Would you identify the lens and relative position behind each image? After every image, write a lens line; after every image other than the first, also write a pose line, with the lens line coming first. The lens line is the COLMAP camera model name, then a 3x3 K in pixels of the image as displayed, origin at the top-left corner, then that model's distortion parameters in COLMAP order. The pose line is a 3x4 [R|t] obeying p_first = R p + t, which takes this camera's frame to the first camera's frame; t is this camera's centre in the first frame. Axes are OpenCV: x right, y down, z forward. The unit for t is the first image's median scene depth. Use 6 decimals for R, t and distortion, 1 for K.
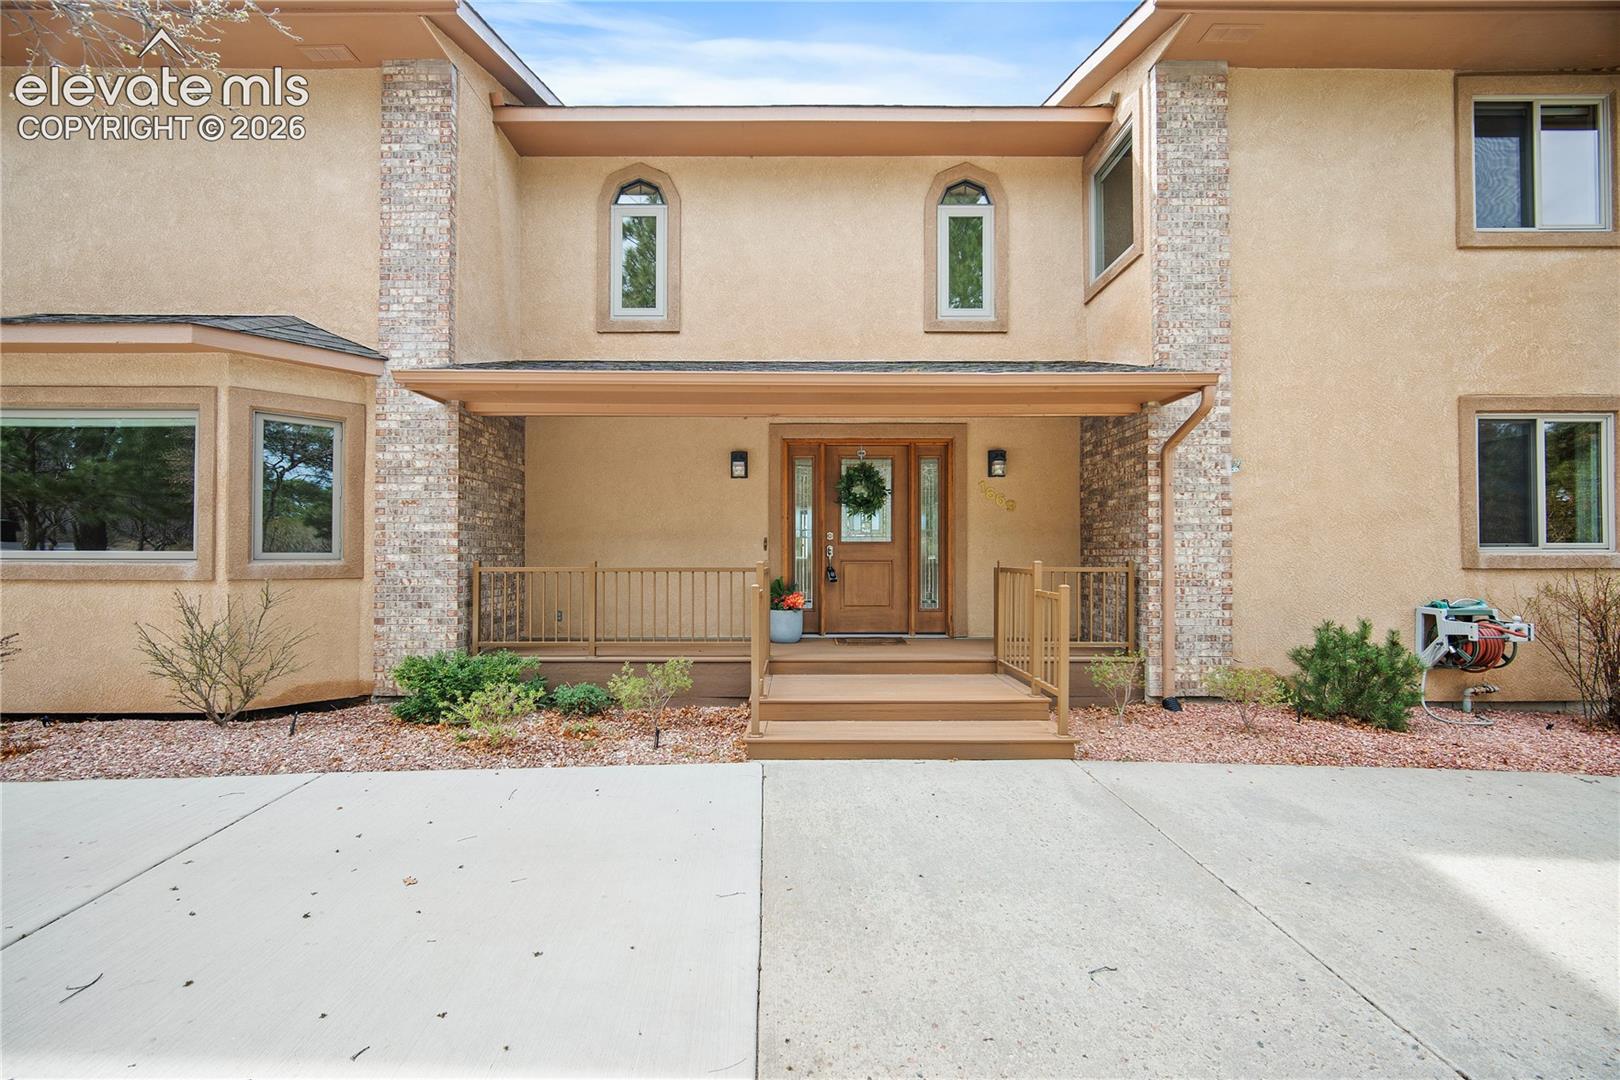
lens RADIAL K [[639.2, 0, 808.6], [0, 639.2, 539.9], [0, 0, 1]] dist [-0.000973, 0.000033]
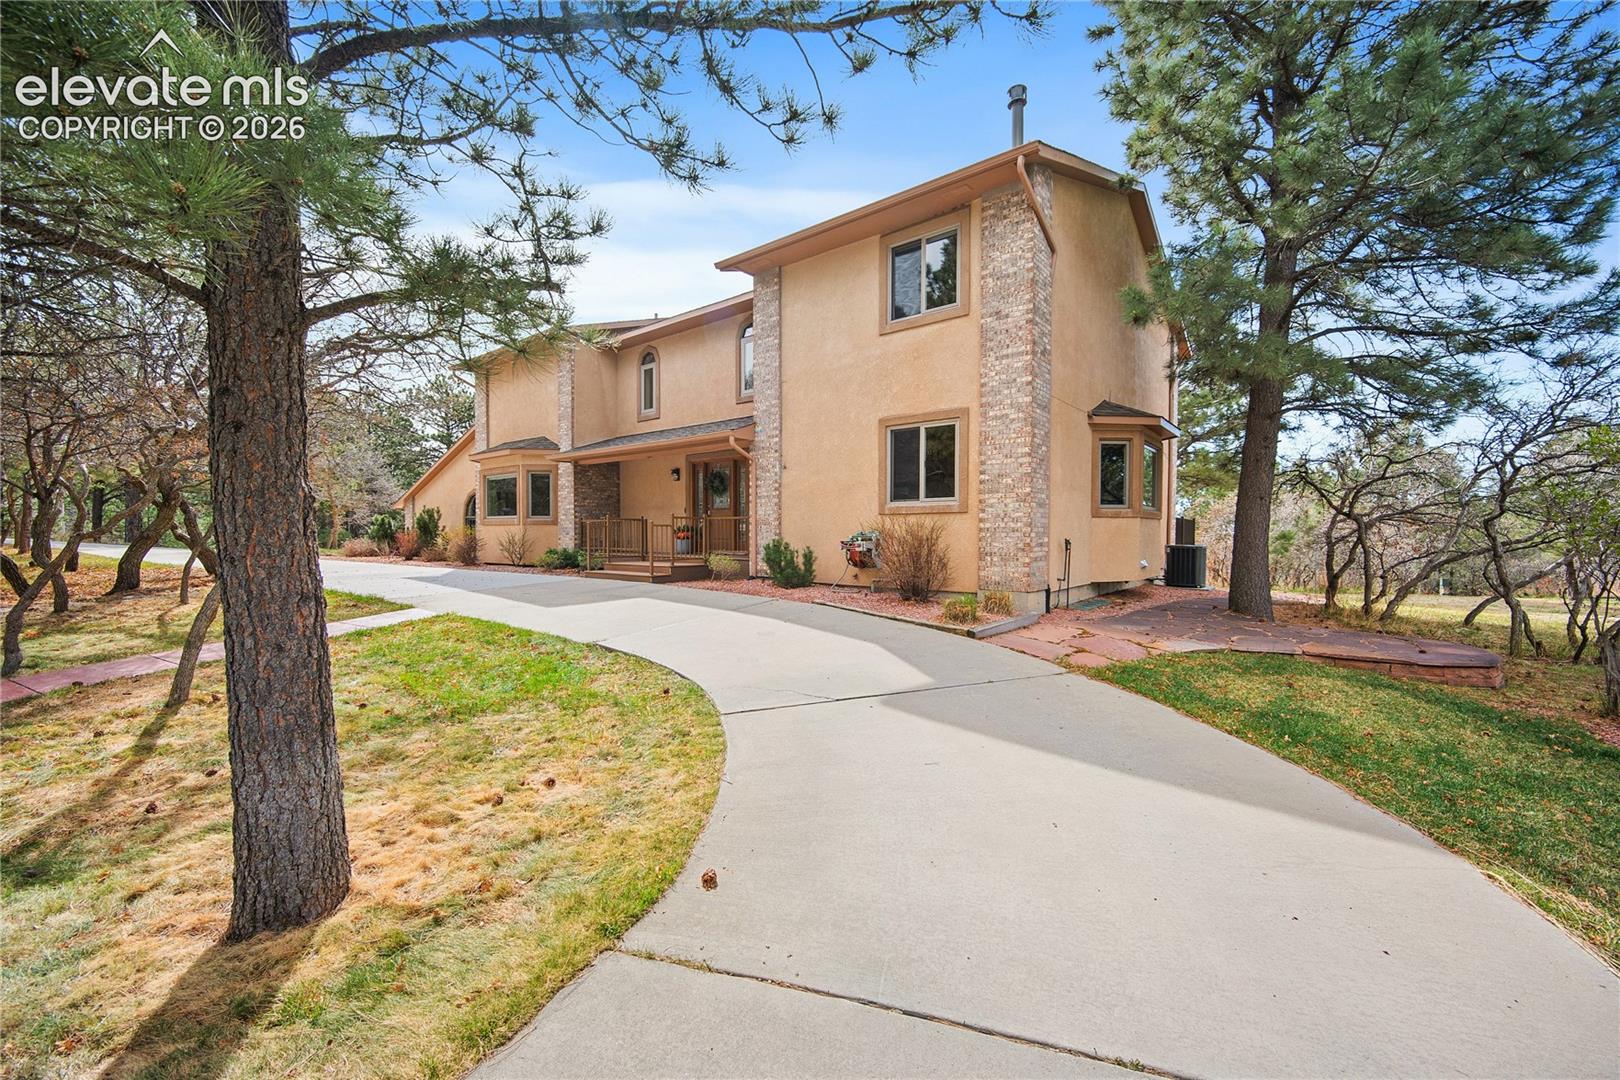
lens RADIAL K [[639.2, 0, 808.9], [0, 639.2, 540.7], [0, 0, 1]] dist [-0.000973, 0.000033]
pose [[0.778045, 0.006657, -0.628174, 2.000617], [0.013196, 0.999550, 0.026938, 0.068968], [0.628070, -0.029248, 0.777607, -0.544591]]
